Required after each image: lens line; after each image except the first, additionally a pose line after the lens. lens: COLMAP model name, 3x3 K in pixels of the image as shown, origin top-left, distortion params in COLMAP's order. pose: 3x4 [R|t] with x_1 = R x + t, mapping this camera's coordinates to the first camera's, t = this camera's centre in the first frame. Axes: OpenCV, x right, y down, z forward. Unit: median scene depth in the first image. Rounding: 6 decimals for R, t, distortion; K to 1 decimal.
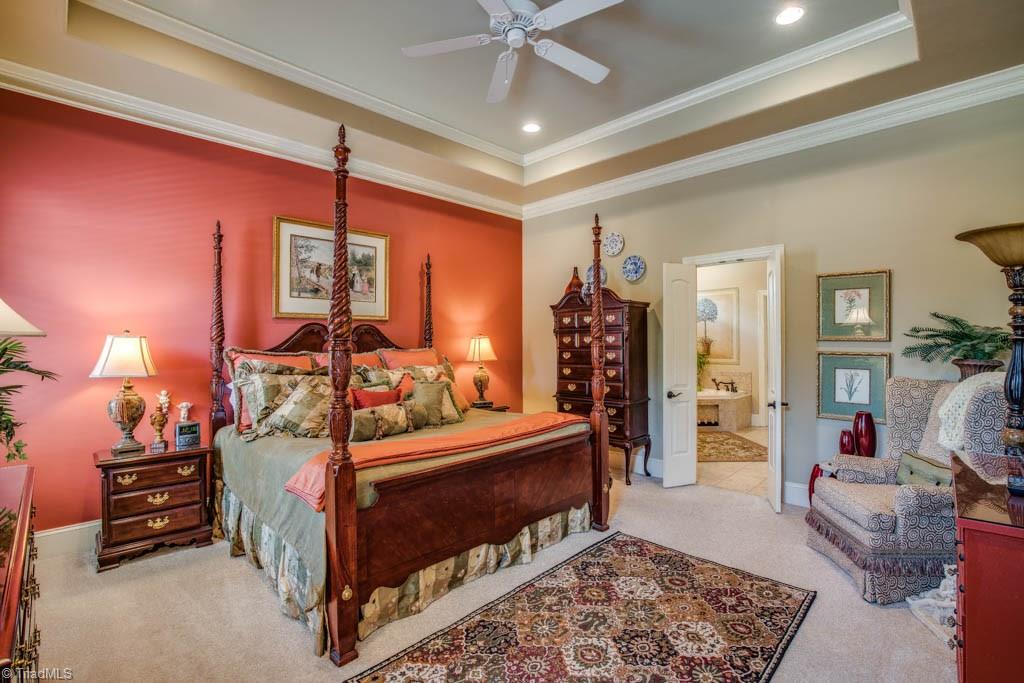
lens RADIAL K [[468.1, 0, 507.7], [0, 468.1, 338.7], [0, 0, 1]] dist [-0.032673, 0.003824]
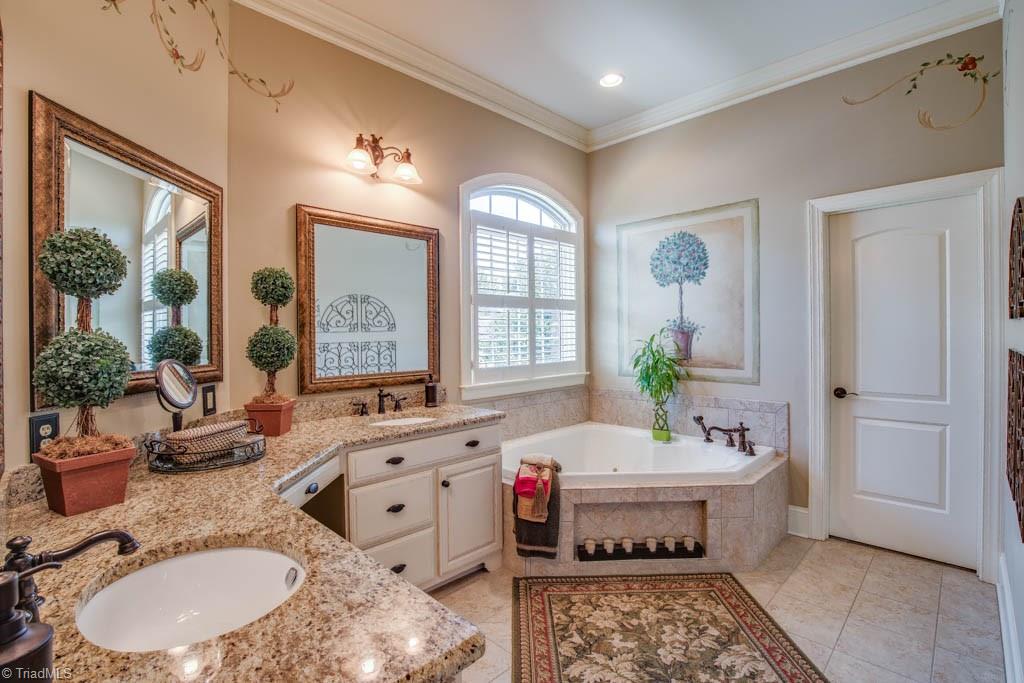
lens RADIAL K [[468.1, 0, 515.3], [0, 468.1, 340.2], [0, 0, 1]] dist [-0.032673, 0.003824]
pose [[0.999980, -0.003632, 0.005200, 0.277779], [0.003586, 0.999954, 0.008843, 0.012702], [-0.005232, -0.008824, 0.999947, 0.585397]]
